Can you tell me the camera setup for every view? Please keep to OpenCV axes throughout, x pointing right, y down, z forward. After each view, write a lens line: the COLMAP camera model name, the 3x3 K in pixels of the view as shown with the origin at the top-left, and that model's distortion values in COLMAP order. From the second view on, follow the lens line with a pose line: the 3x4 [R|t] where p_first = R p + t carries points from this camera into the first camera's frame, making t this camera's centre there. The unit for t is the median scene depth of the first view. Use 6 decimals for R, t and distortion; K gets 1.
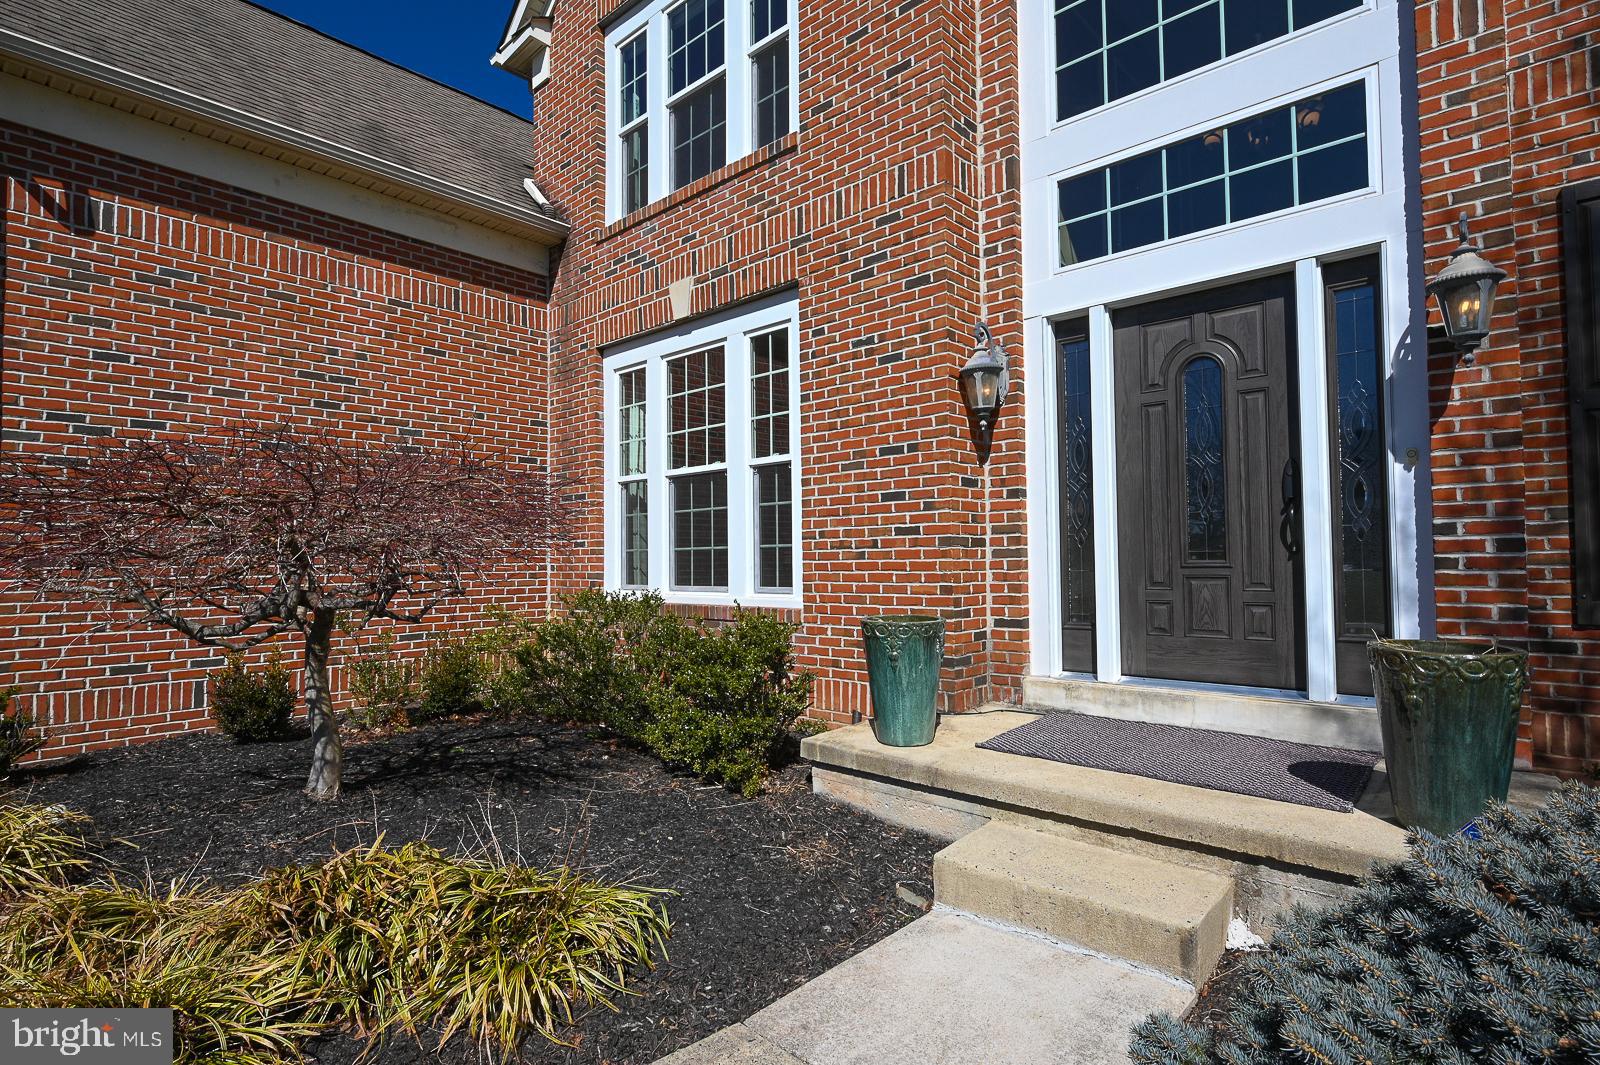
lens RADIAL K [[892.5, 0, 800.0], [0, 892.5, 532.5], [0, 0, 1]] dist [-0.004176, -0.001189]
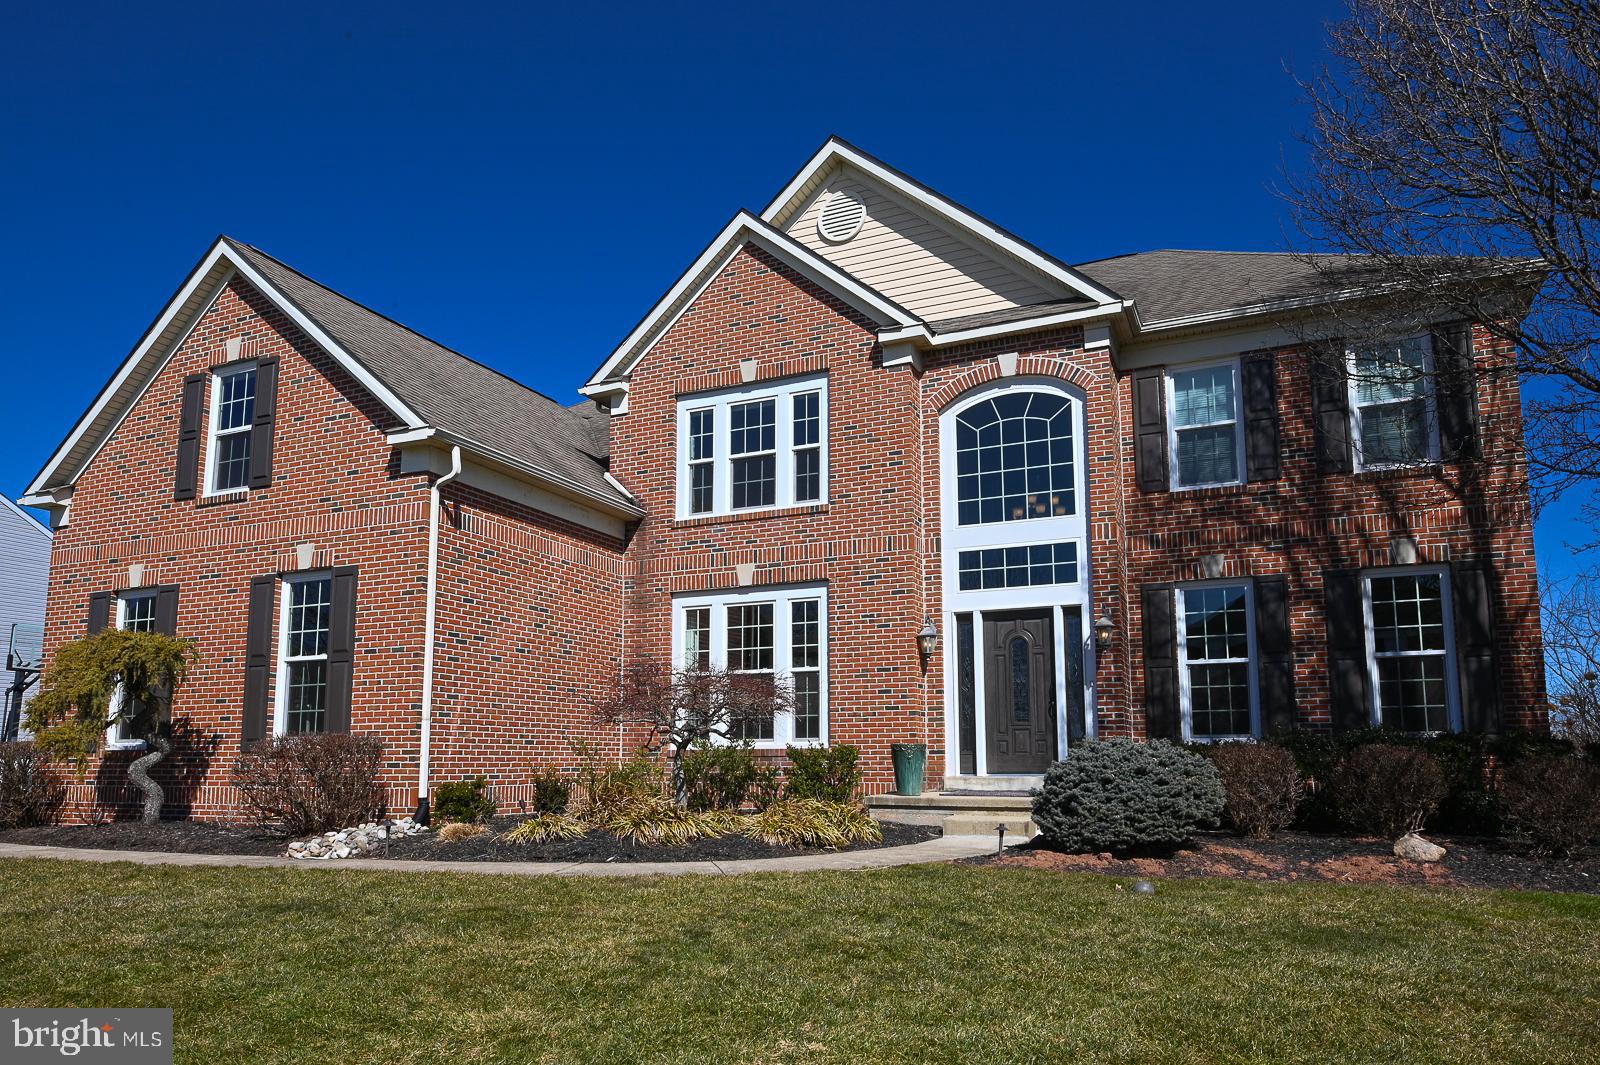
lens RADIAL K [[1451.0, 0, 800.0], [0, 1451.0, 532.5], [0, 0, 1]] dist [-0.011285, -0.000898]
pose [[0.944389, 0.063301, 0.322680, -1.214025], [-0.017641, 0.989636, -0.142509, 0.079841], [-0.328357, 0.128892, 0.935718, -2.190204]]
